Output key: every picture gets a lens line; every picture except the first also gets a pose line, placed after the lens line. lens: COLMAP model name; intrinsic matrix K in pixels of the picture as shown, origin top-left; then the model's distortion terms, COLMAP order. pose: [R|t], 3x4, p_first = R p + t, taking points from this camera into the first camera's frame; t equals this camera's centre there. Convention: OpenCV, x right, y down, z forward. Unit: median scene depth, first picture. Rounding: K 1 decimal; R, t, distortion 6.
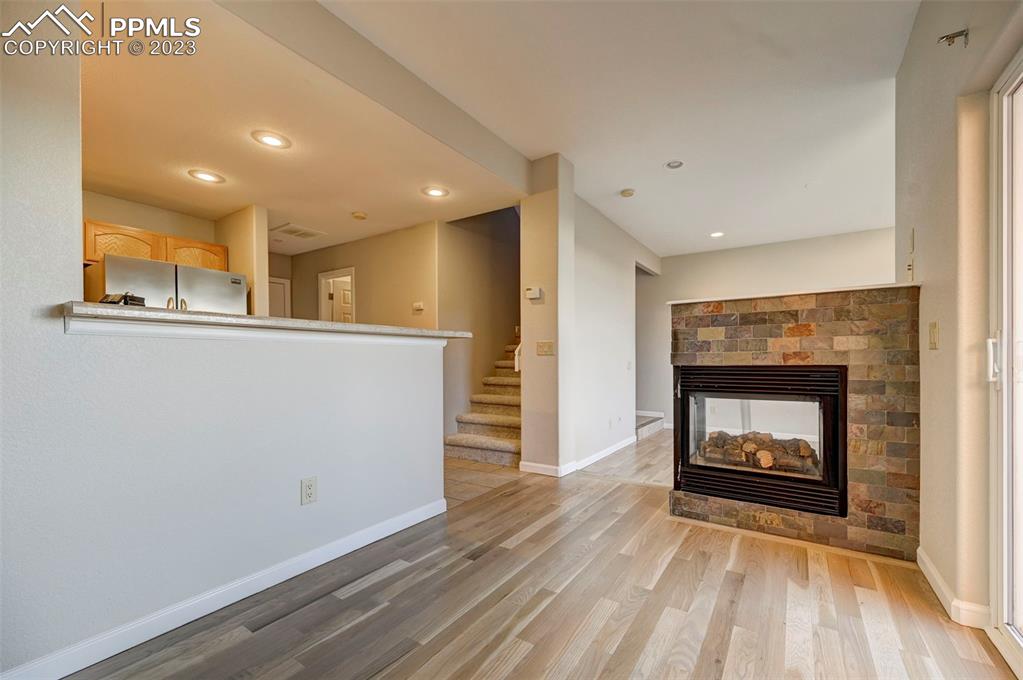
lens RADIAL K [[410.4, 0, 537.8], [0, 410.4, 363.6], [0, 0, 1]] dist [0.001043, 0.000025]
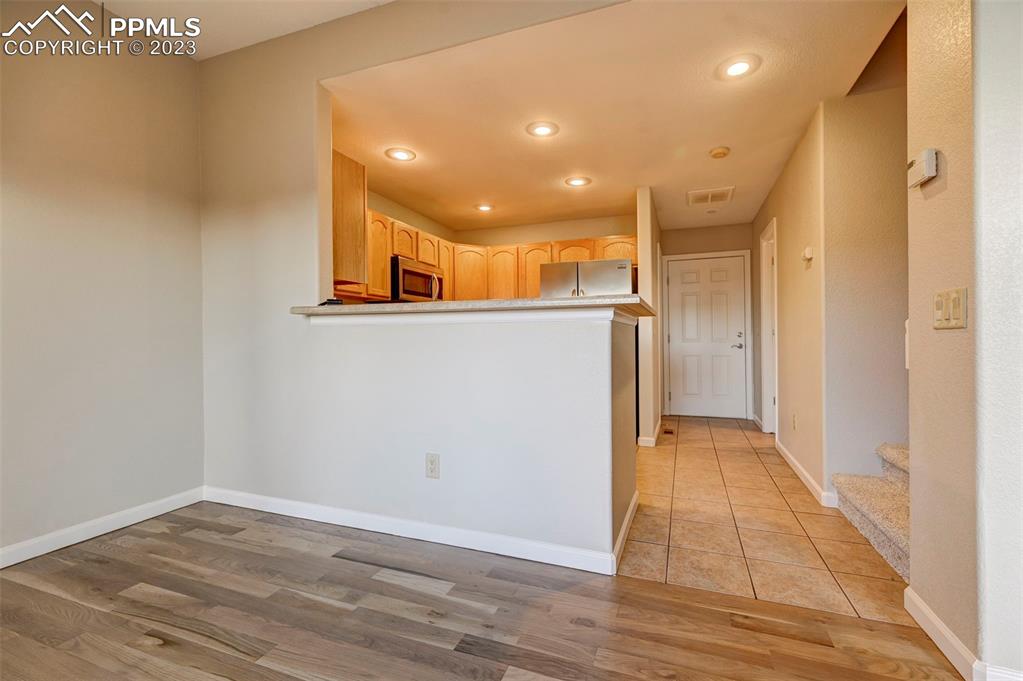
lens RADIAL K [[421.4, 0, 537.2], [0, 421.4, 338.9], [0, 0, 1]] dist [-0.001083, -0.000185]
pose [[0.220846, 0.000450, -0.975309, 0.468918], [-0.007364, 0.999972, -0.001205, -0.011022], [0.975281, 0.007448, 0.220843, 0.876910]]
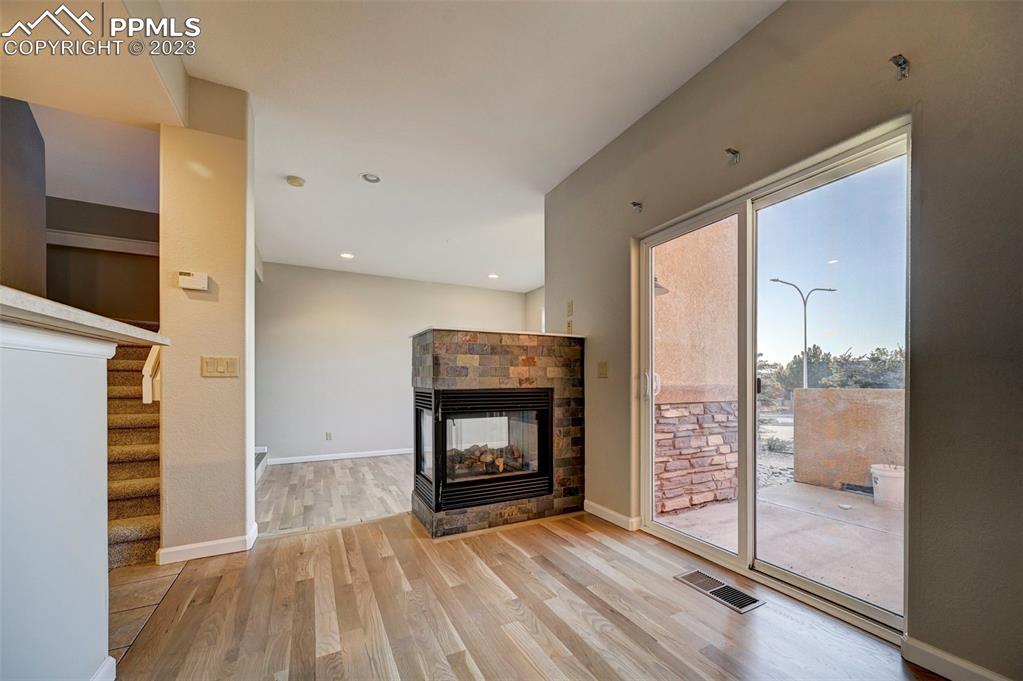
lens RADIAL K [[407.0, 0, 538.2], [0, 407.0, 384.4], [0, 0, 1]] dist [-0.000383, -0.000072]
pose [[0.481793, -0.001019, 0.876285, -0.492952], [0.008796, 0.999955, -0.003673, -0.002473], [-0.876241, 0.009477, 0.481780, 0.339472]]
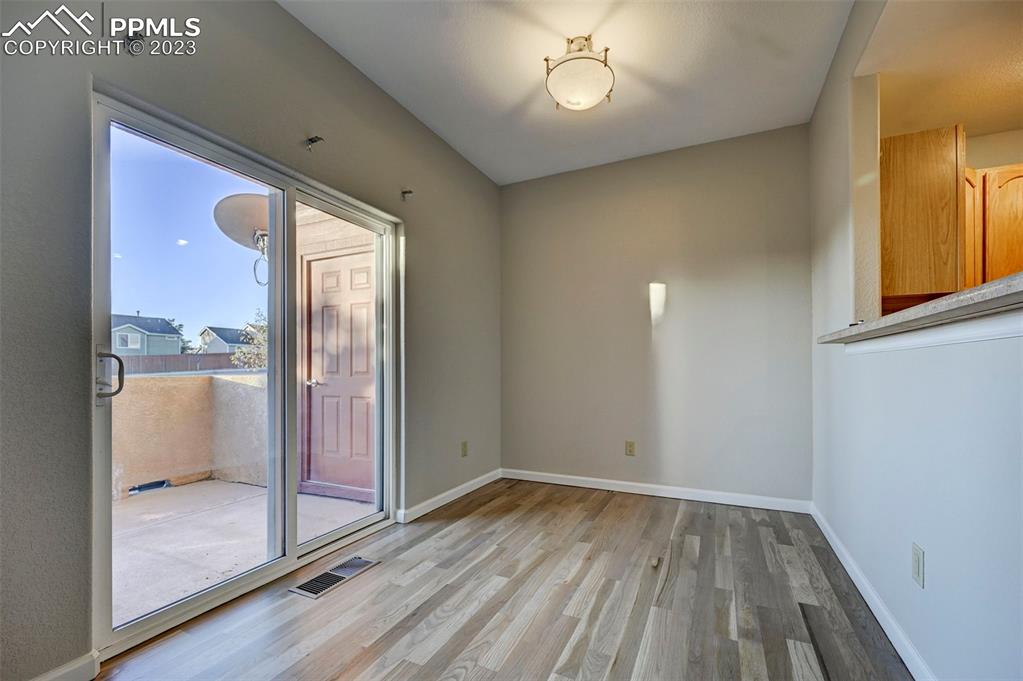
lens RADIAL K [[410.4, 0, 537.8], [0, 410.4, 364.1], [0, 0, 1]] dist [0.001043, 0.000025]
pose [[-0.989898, 0.000825, -0.141778, 0.144191], [0.001052, 0.999998, -0.001526, -0.020243], [0.141777, -0.001660, -0.989897, 1.364829]]
